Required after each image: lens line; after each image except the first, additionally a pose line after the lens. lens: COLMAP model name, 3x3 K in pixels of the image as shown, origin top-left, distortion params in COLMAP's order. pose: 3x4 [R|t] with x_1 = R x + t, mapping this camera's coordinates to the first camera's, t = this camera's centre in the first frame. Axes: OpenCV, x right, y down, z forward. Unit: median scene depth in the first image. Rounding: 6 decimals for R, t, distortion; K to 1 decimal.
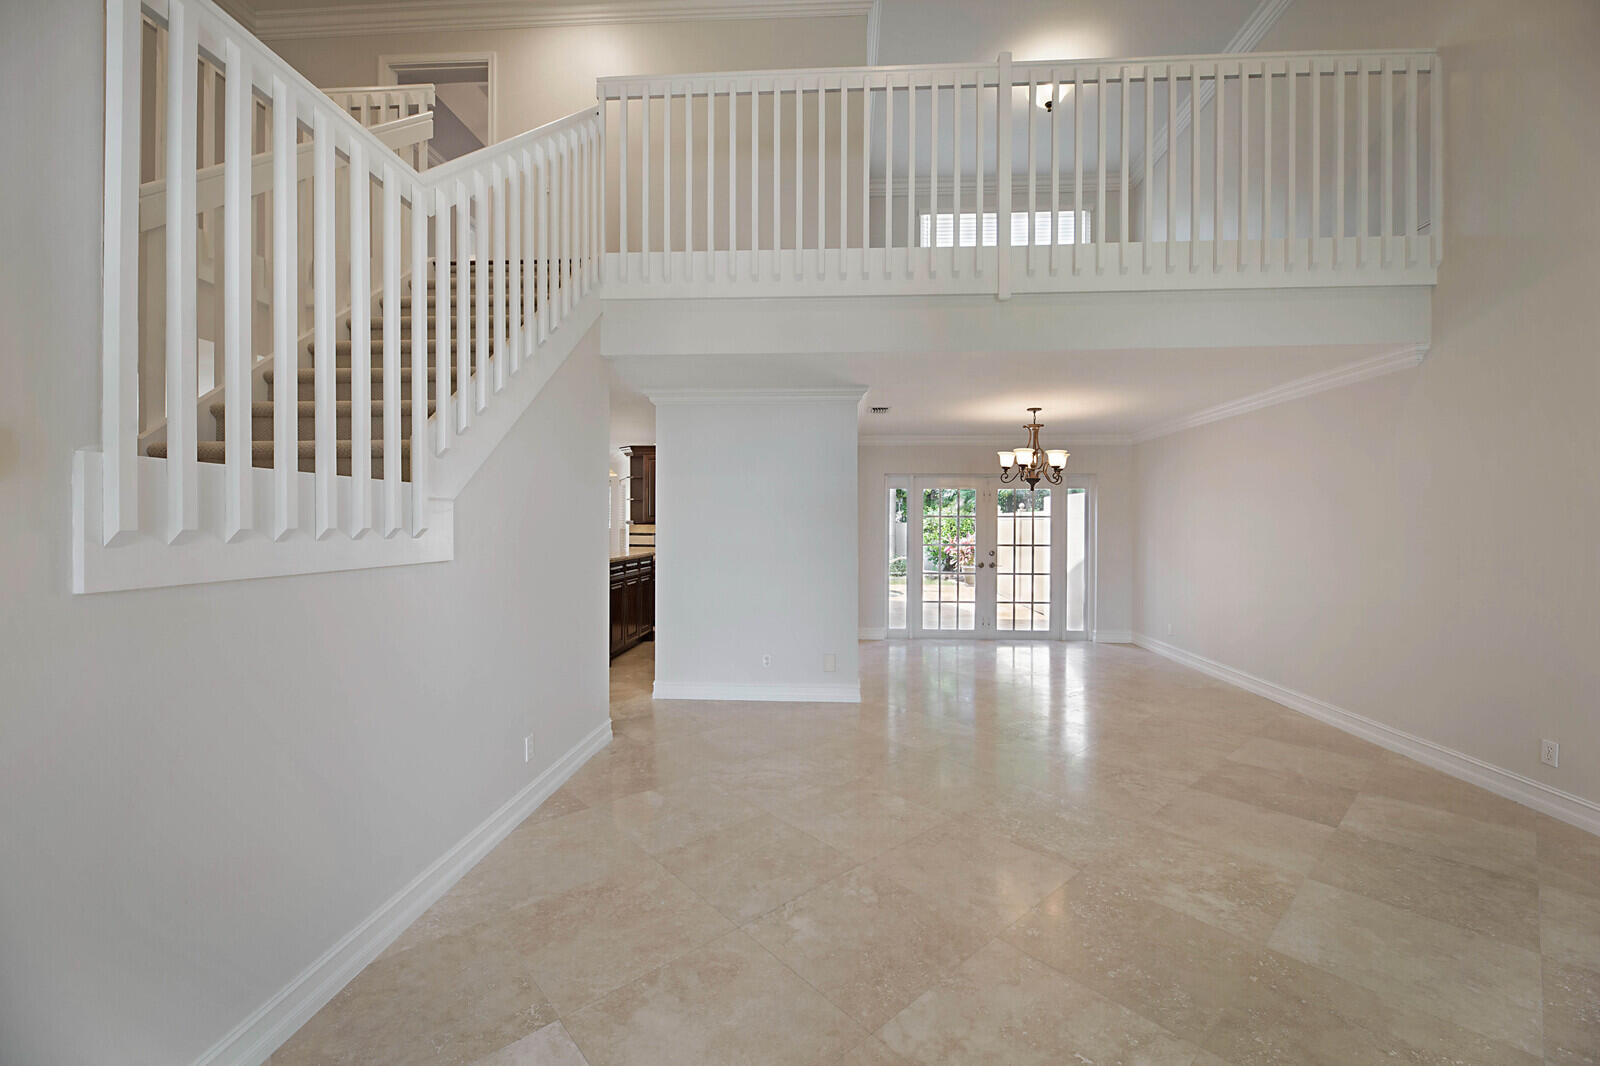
lens RADIAL K [[643.7, 0, 803.8], [0, 643.7, 526.1], [0, 0, 1]] dist [-0.003156, -0.000629]
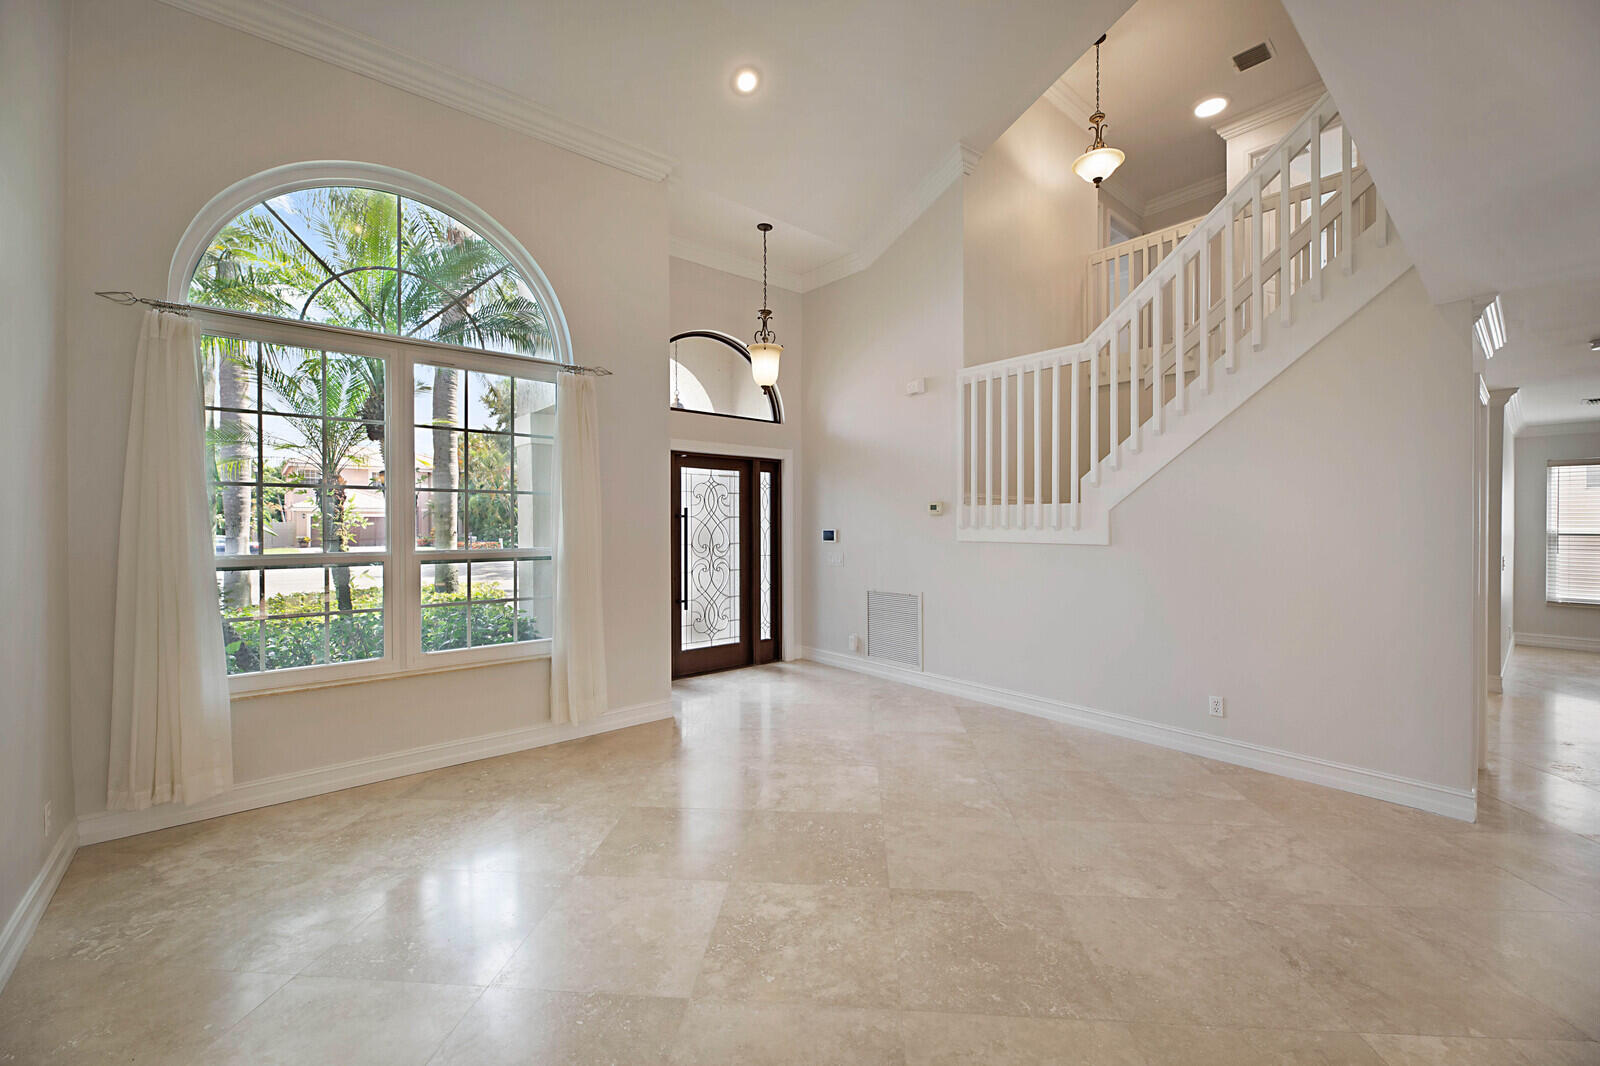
lens RADIAL K [[643.7, 0, 798.5], [0, 643.7, 526.3], [0, 0, 1]] dist [-0.003156, -0.000629]
pose [[-0.724811, 0.003621, -0.688938, 1.160611], [-0.005867, 0.999917, 0.011428, -0.008568], [0.688923, 0.012325, -0.724730, 1.562208]]
